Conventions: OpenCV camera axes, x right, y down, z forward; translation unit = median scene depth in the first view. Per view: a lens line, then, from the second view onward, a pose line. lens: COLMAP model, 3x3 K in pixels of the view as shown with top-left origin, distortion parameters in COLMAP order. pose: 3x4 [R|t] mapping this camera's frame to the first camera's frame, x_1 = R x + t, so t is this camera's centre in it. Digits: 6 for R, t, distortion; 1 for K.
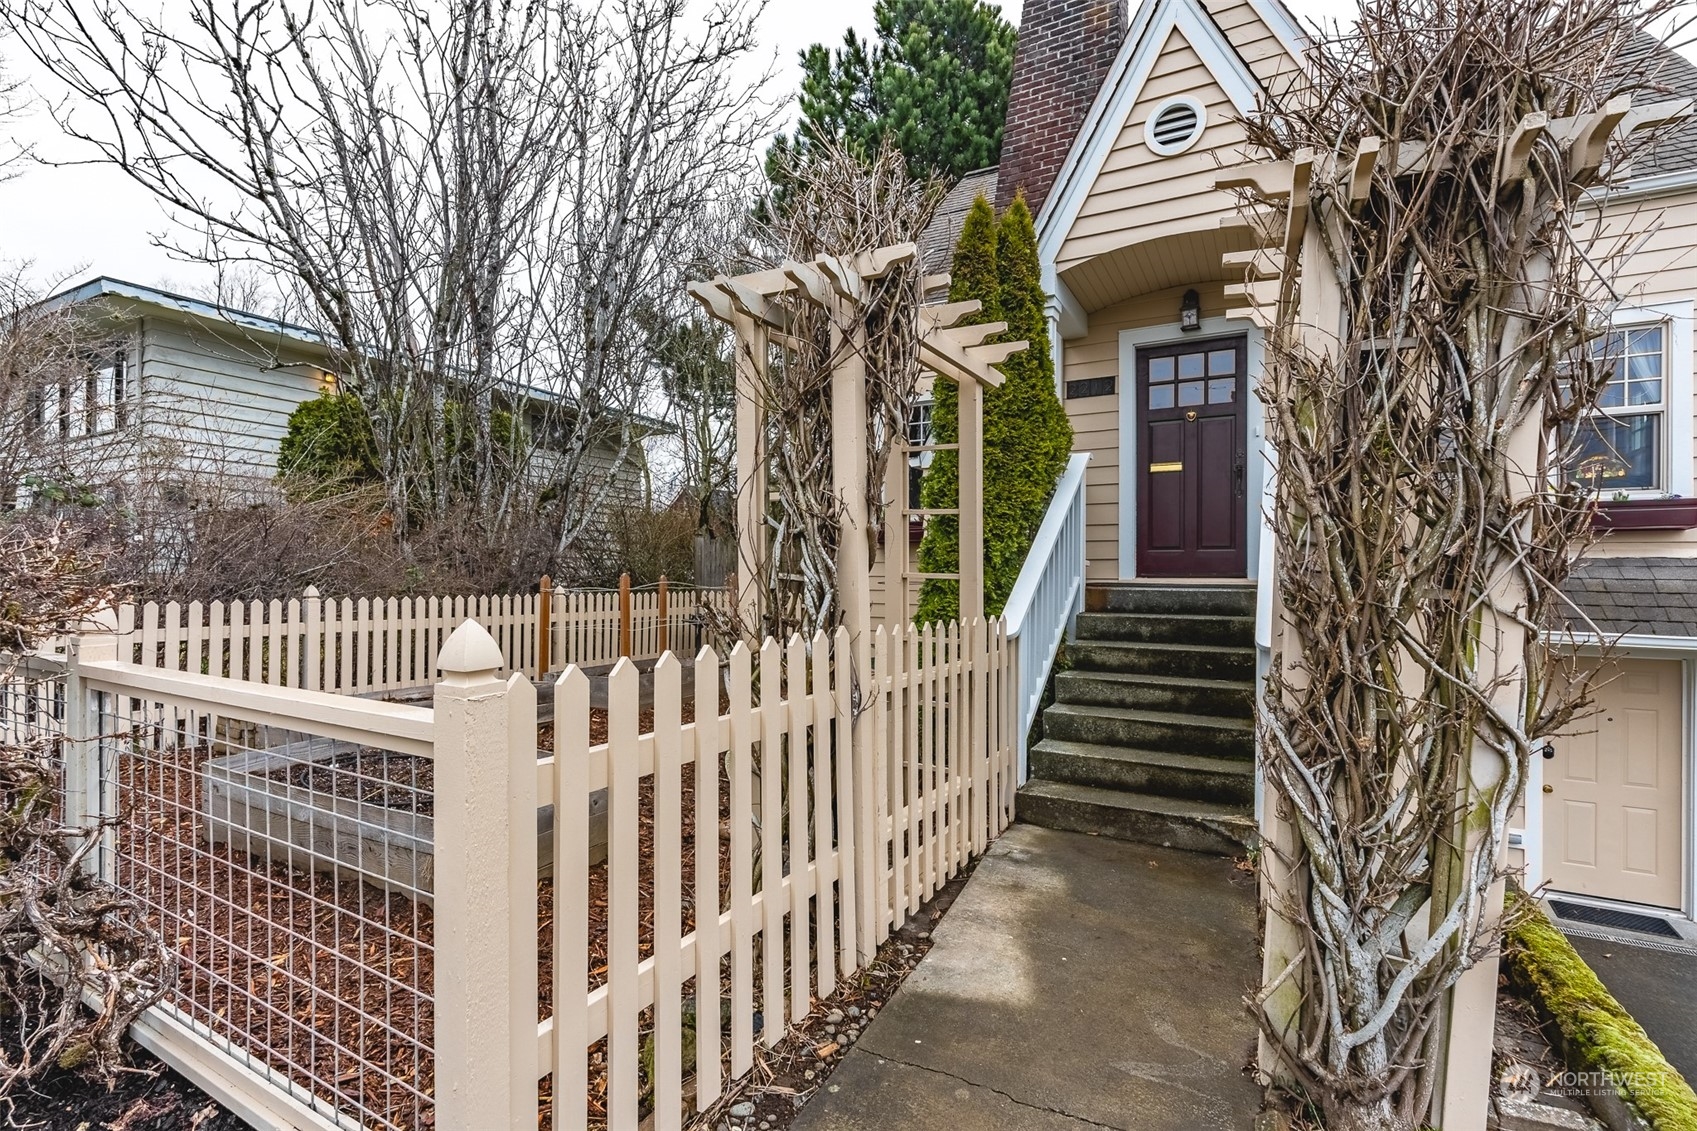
lens RADIAL K [[786.1, 0, 857.1], [0, 786.1, 580.3], [0, 0, 1]] dist [-0.009776, 0.003496]
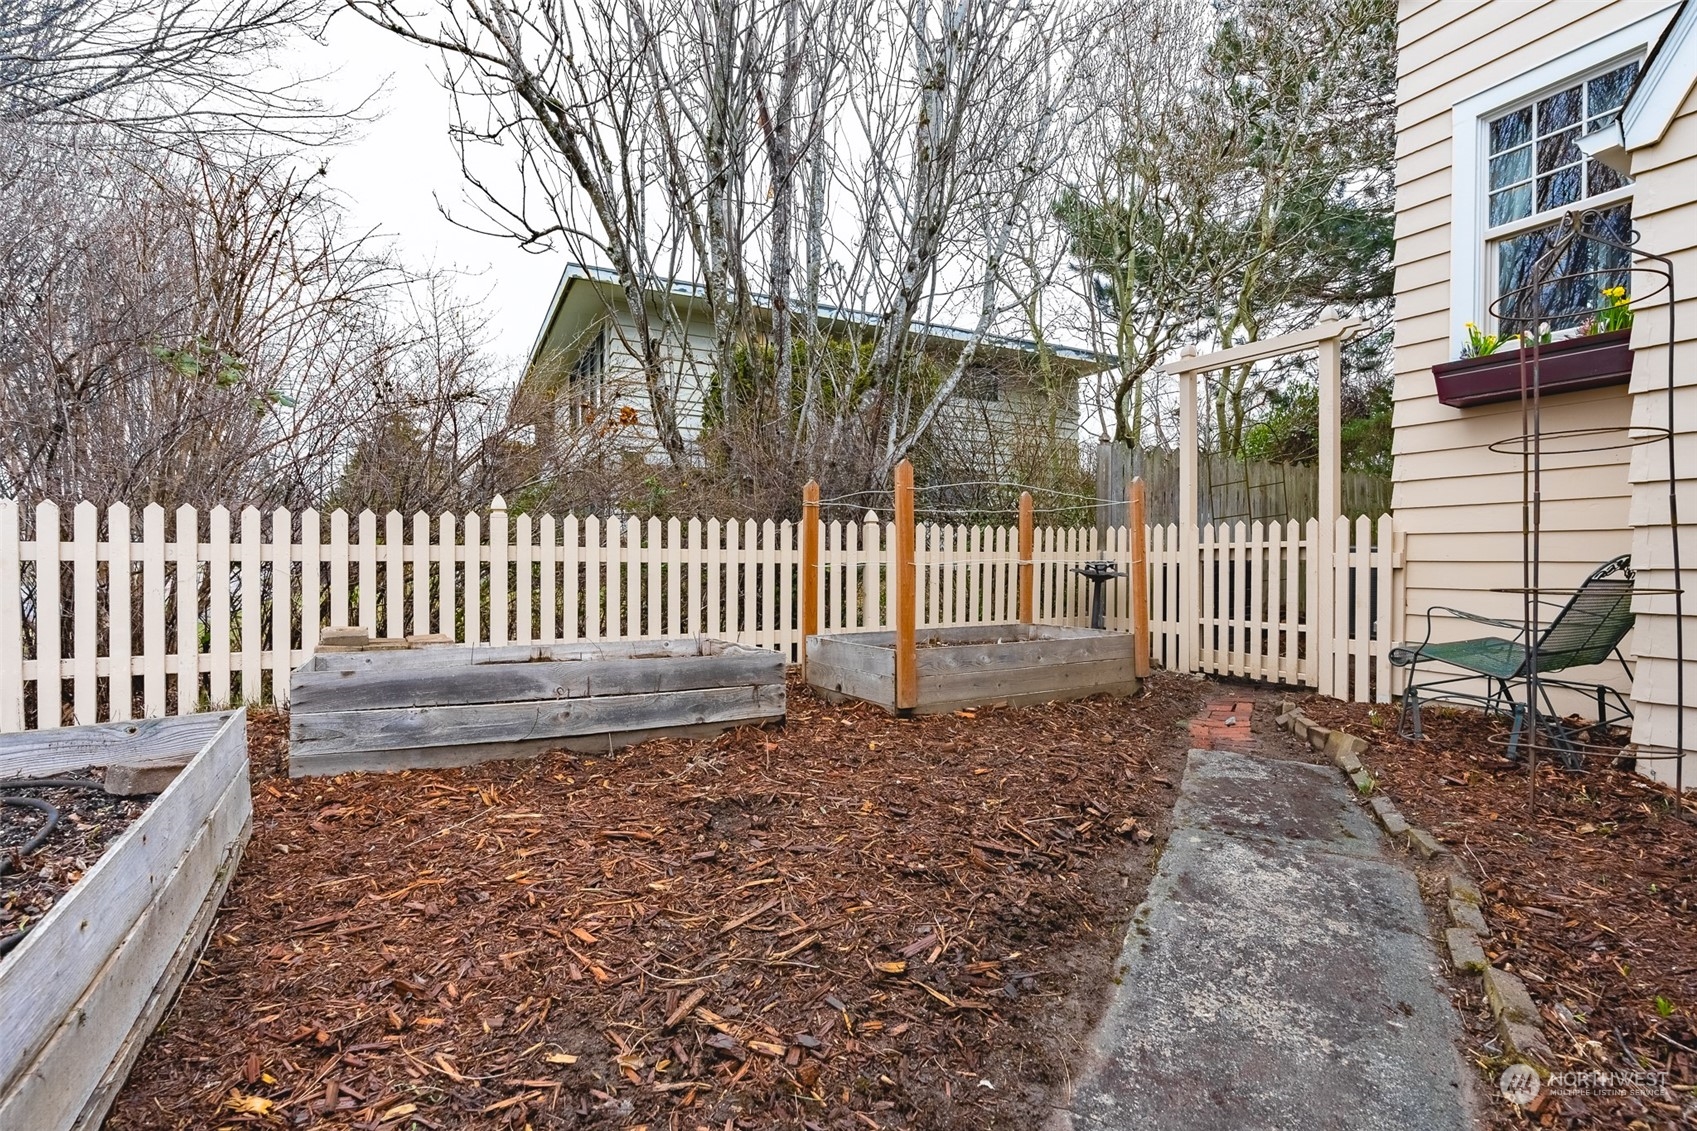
lens RADIAL K [[786.1, 0, 853.4], [0, 786.1, 567.9], [0, 0, 1]] dist [-0.009776, 0.003496]
pose [[0.824205, 0.003591, -0.566281, -0.008696], [-0.002060, 0.999992, 0.003344, 0.066097], [0.566288, -0.001589, 0.824206, 0.524316]]
